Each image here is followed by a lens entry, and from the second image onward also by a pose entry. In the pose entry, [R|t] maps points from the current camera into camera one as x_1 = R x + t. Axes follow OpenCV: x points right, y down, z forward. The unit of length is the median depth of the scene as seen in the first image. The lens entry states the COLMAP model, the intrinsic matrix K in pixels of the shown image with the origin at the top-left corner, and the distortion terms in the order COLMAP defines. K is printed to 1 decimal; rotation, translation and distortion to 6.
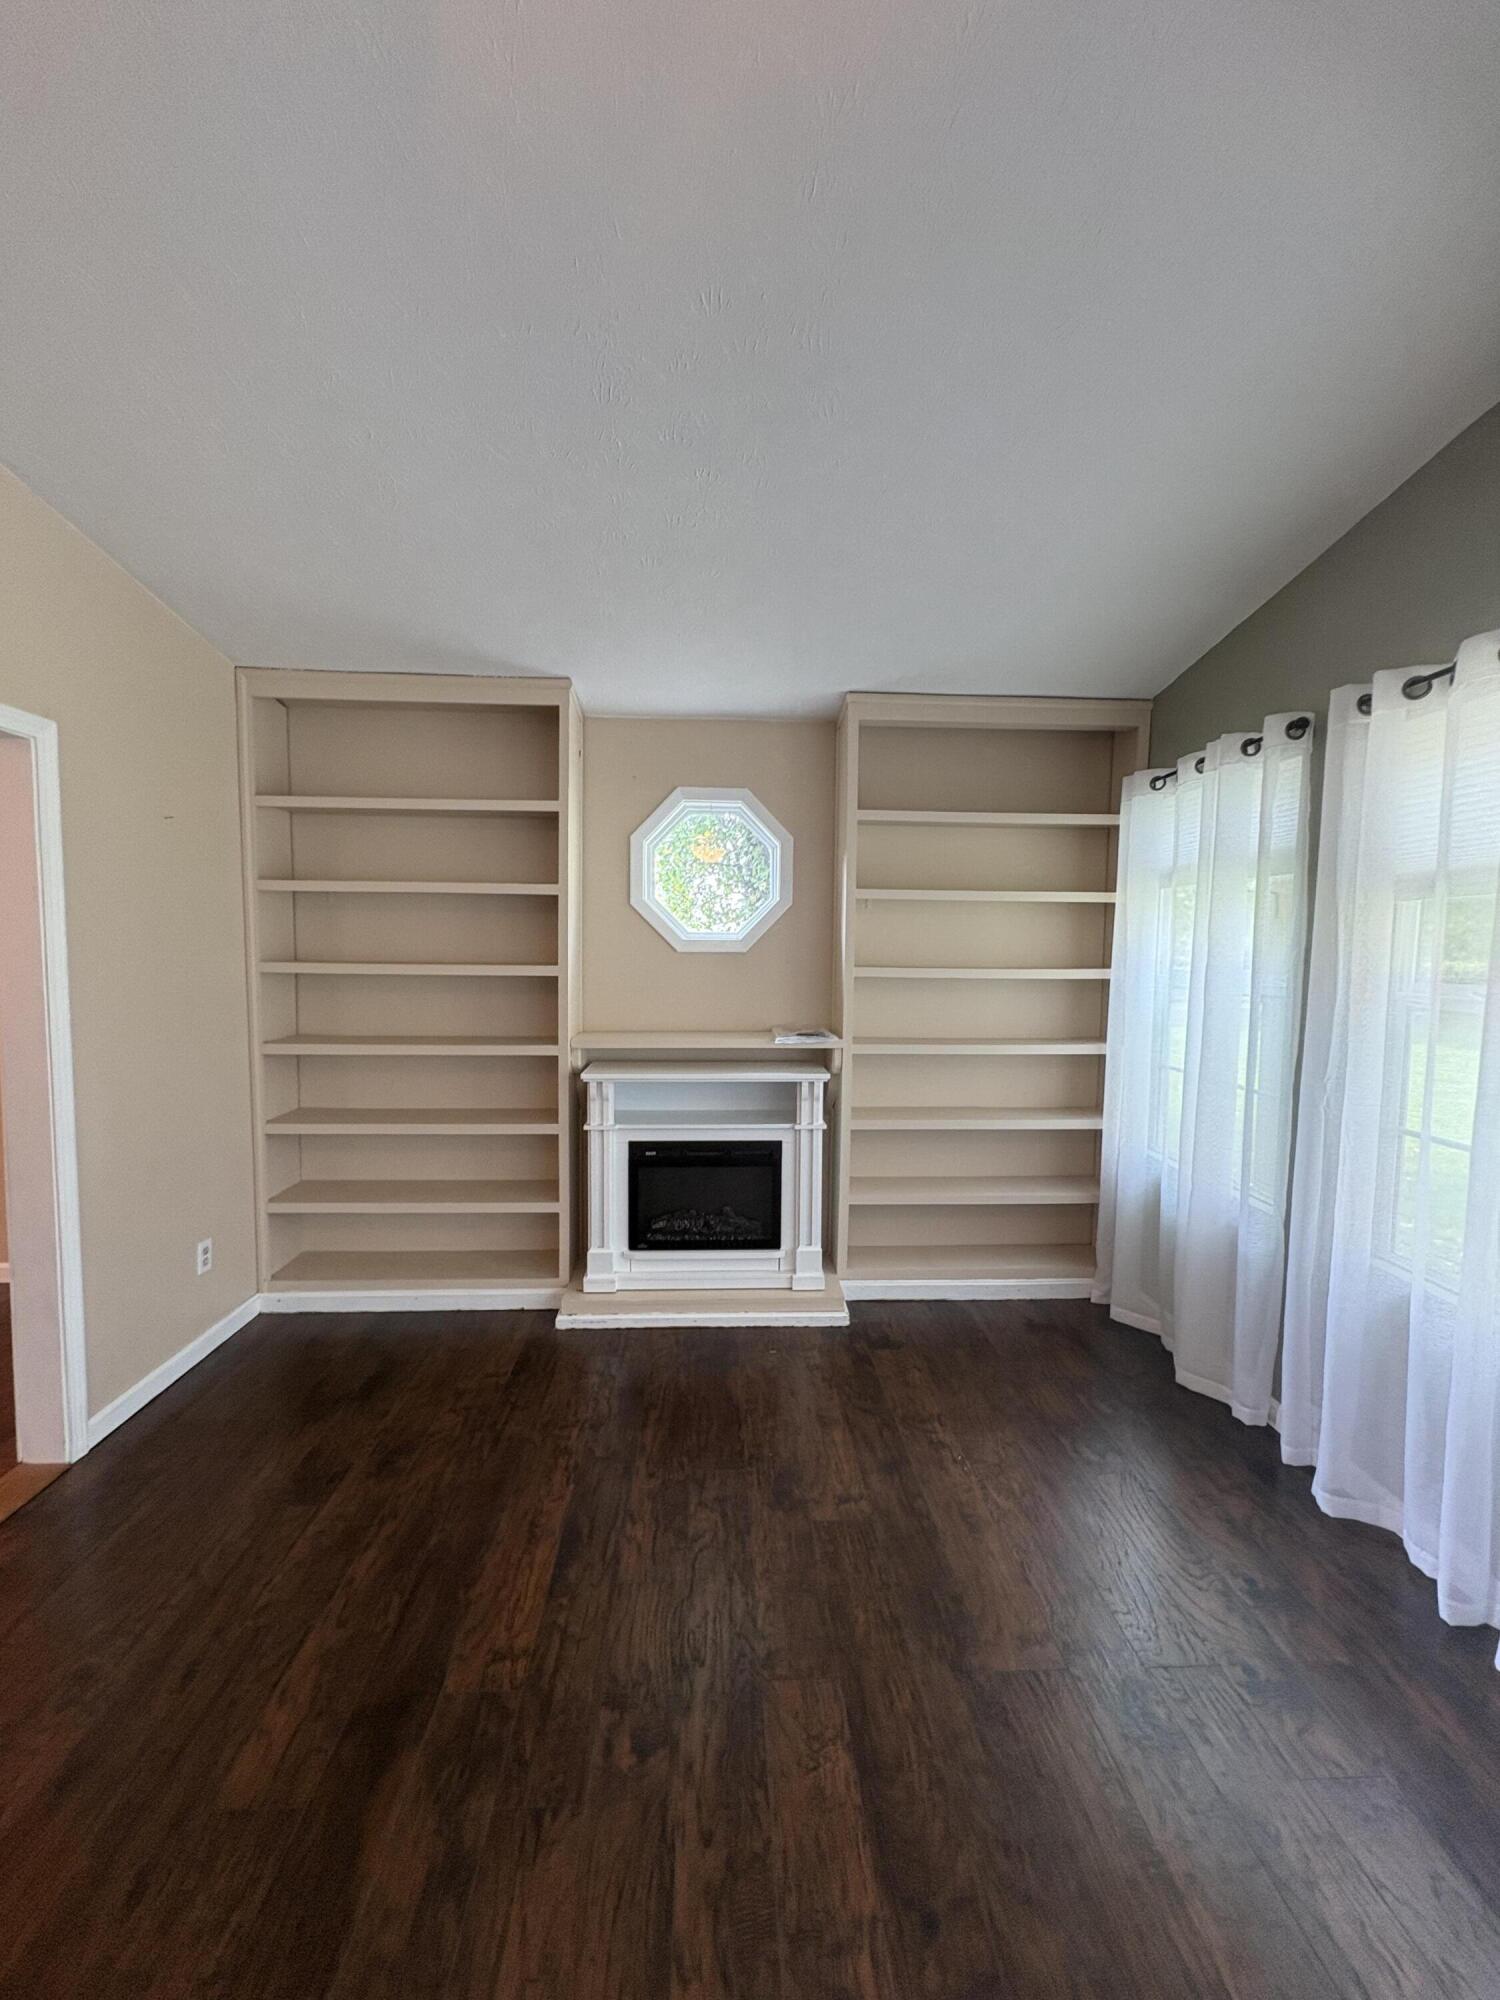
lens RADIAL K [[787.2, 0, 734.5], [0, 787.2, 998.9], [0, 0, 1]] dist [-0.000844, -0.000029]
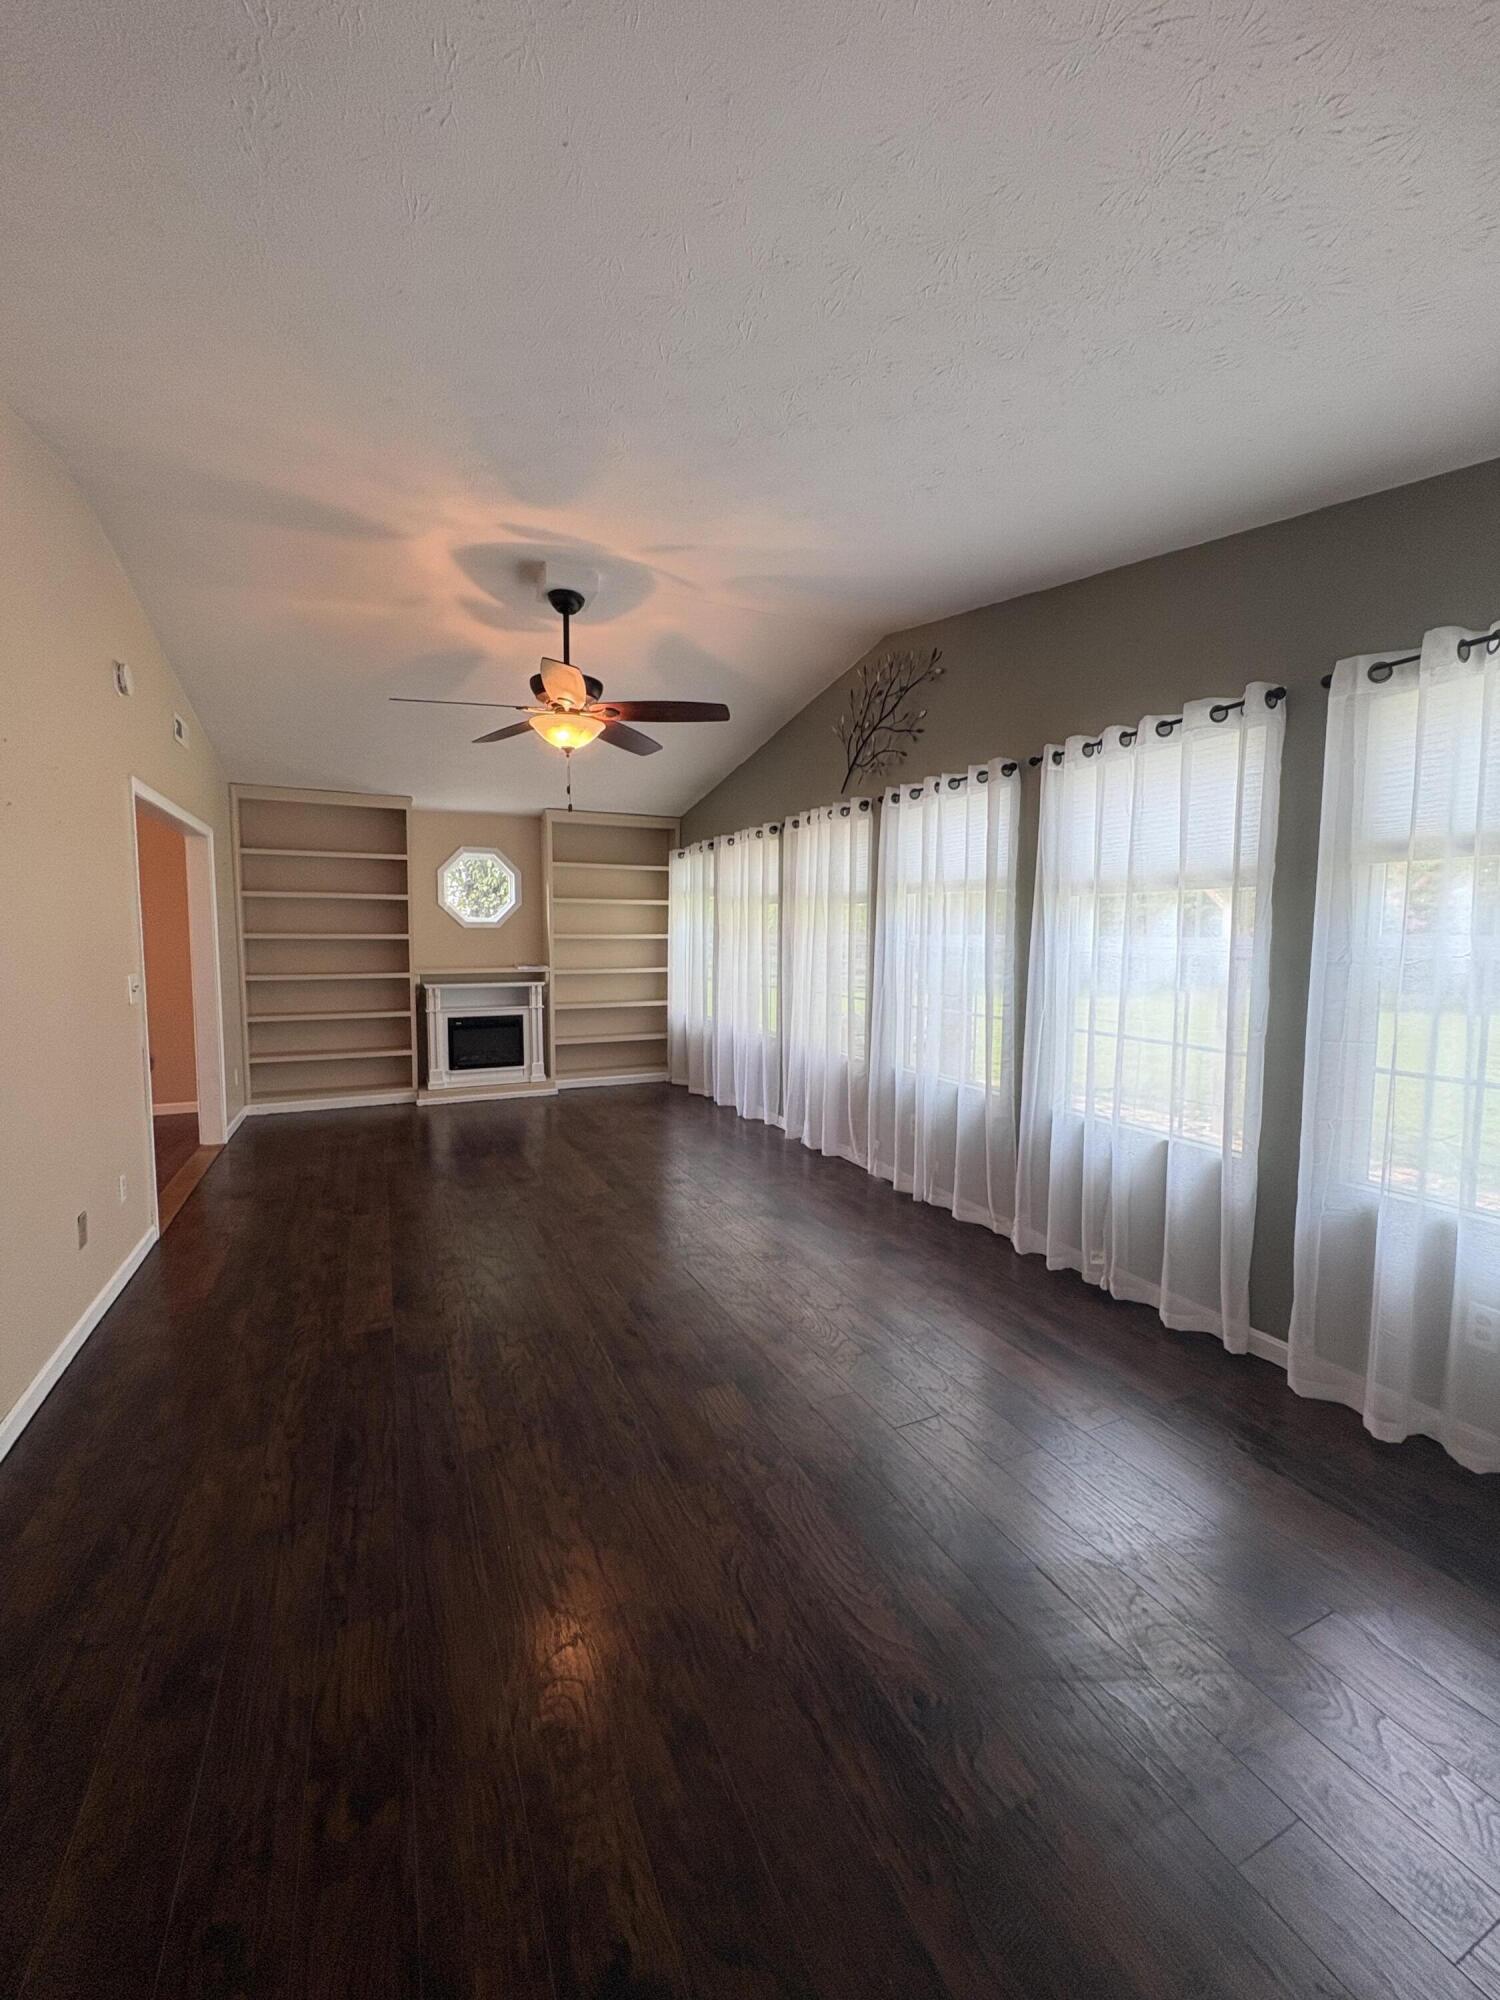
lens RADIAL K [[791.0, 0, 743.0], [0, 791.0, 1008.2], [0, 0, 1]] dist [-0.001307, 0.000392]
pose [[0.930863, -0.040516, 0.363115, -0.164383], [0.031242, 0.999019, 0.031377, 0.112589], [-0.364031, -0.017863, 0.931216, -1.241713]]
